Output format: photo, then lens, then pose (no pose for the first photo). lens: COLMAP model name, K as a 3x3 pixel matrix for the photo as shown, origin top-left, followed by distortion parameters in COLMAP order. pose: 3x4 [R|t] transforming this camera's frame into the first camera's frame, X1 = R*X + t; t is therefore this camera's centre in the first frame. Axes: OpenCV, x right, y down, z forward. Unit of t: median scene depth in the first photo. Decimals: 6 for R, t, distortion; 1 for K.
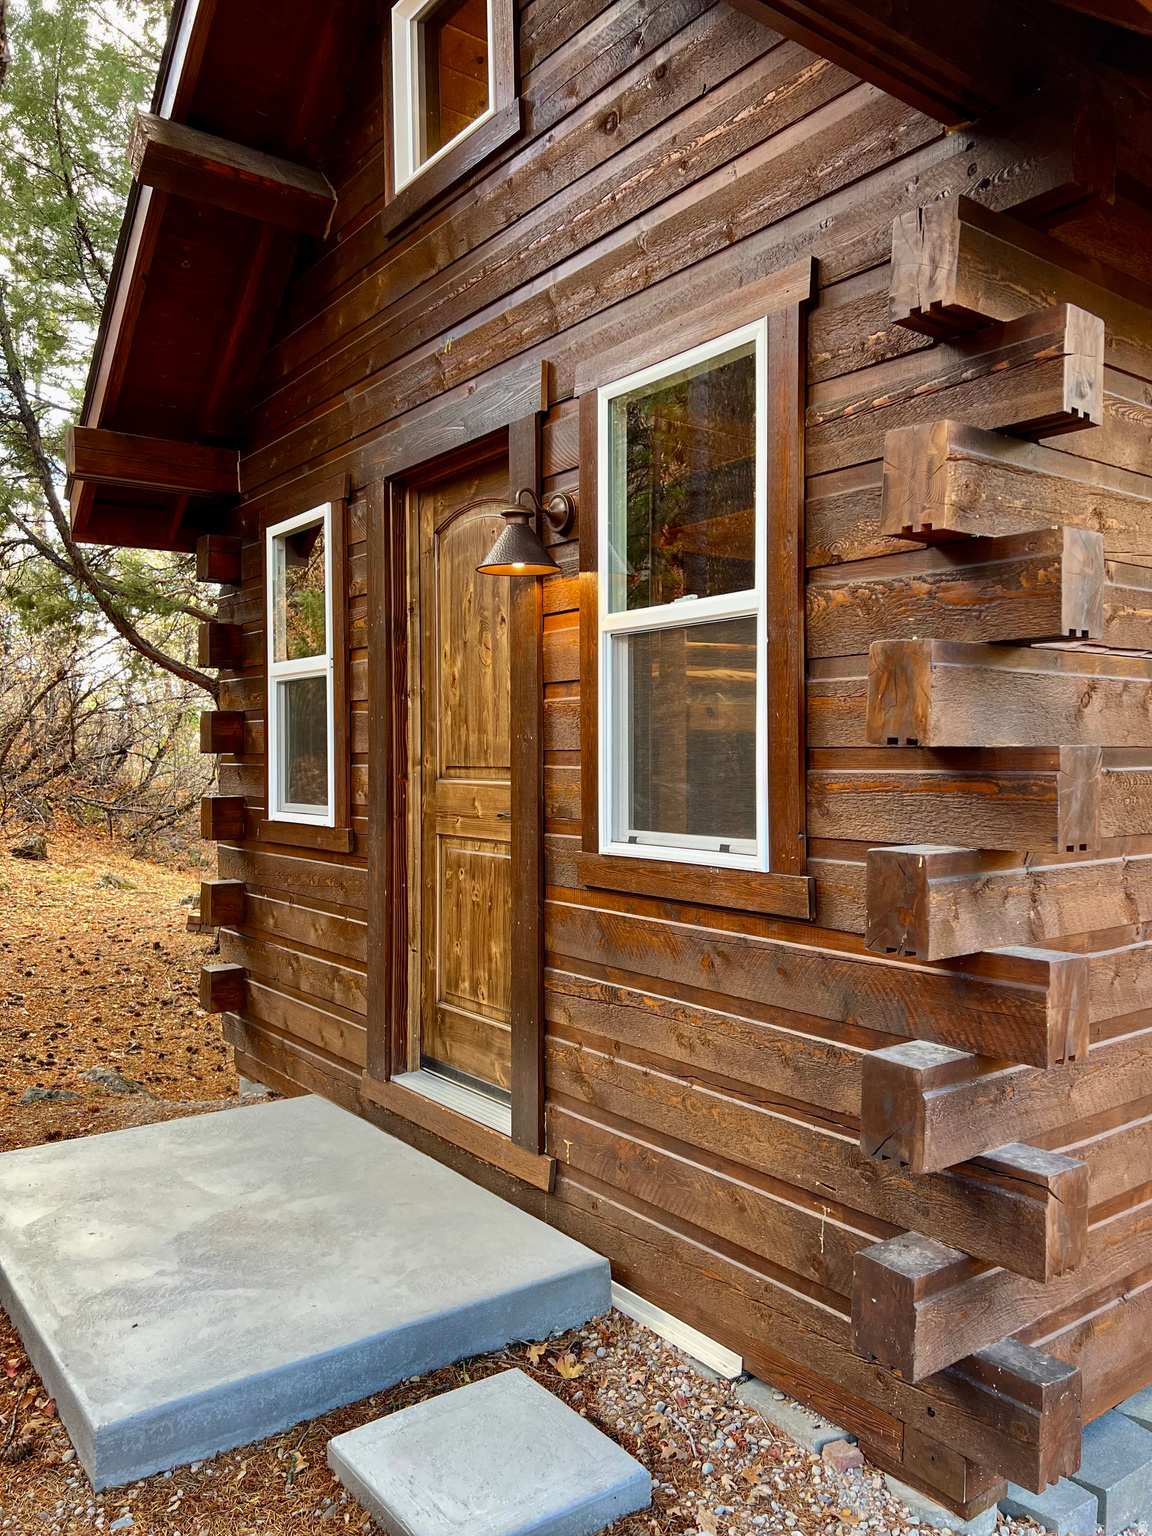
lens RADIAL K [[1144.3, 0, 573.7], [0, 1144.3, 769.4], [0, 0, 1]] dist [0.025739, -0.005006]
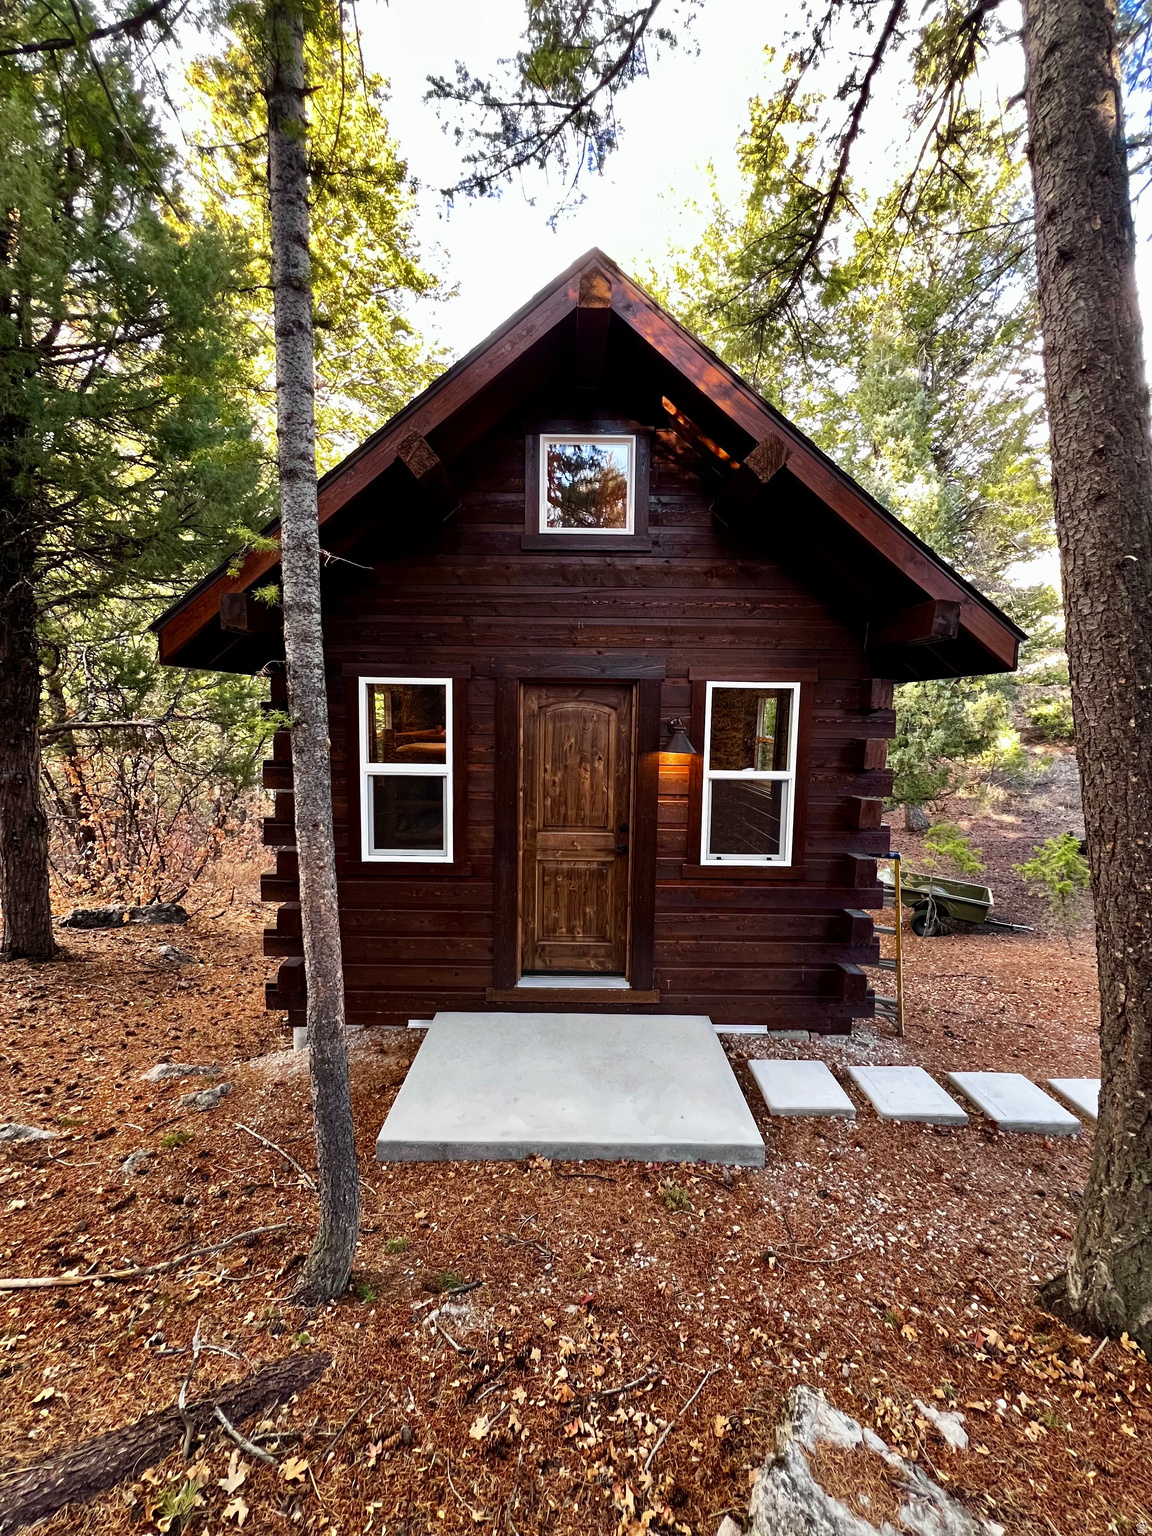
lens RADIAL K [[615.1, 0, 578.8], [0, 615.1, 771.9], [0, 0, 1]] dist [-0.001223, -0.000197]
pose [[0.592353, -0.058673, 0.803539, -0.964584], [-0.008596, 0.996828, 0.079124, -0.187621], [-0.805633, -0.053777, 0.589970, 0.335570]]
